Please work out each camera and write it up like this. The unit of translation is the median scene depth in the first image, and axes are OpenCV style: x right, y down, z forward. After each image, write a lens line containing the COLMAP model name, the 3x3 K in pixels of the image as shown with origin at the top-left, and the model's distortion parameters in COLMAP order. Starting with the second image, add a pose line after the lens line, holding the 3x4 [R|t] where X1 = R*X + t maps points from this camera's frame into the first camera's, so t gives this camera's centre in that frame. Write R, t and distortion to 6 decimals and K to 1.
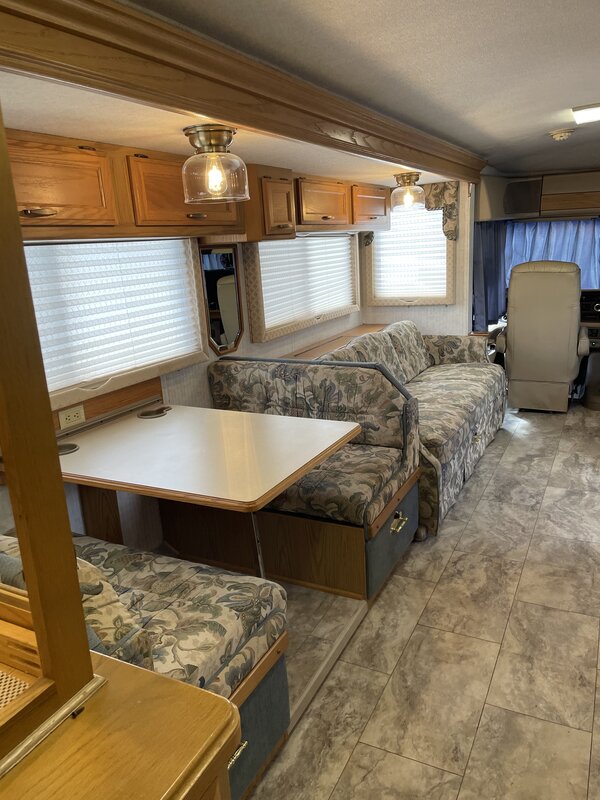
lens RADIAL K [[606.6, 0, 296.4], [0, 606.6, 383.5], [0, 0, 1]] dist [0.066646, -0.079106]
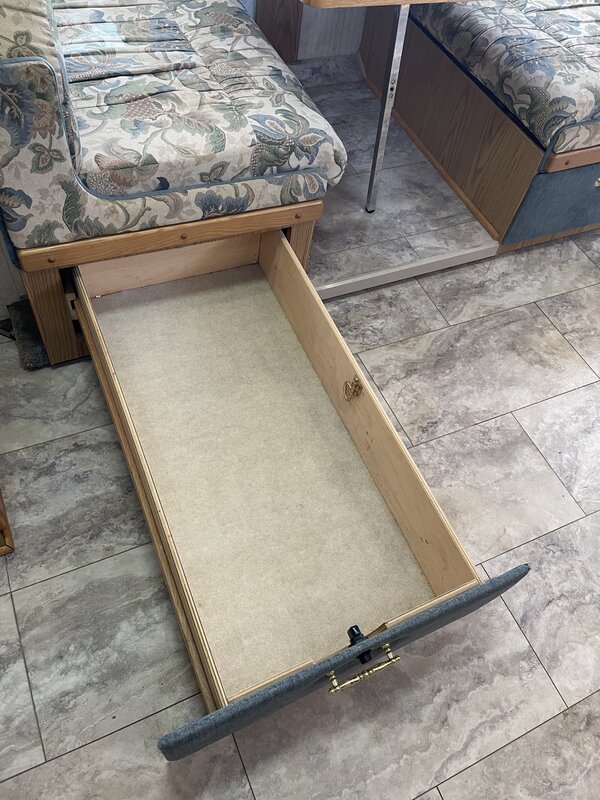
lens RADIAL K [[638.0, 0, 298.1], [0, 638.0, 400.7], [0, 0, 1]] dist [0.060274, -0.079615]
pose [[0.775603, 0.594844, -0.211188, 0.249786], [-0.318105, 0.657321, 0.683183, 0.015504], [0.545205, -0.462699, 0.699043, 0.247369]]
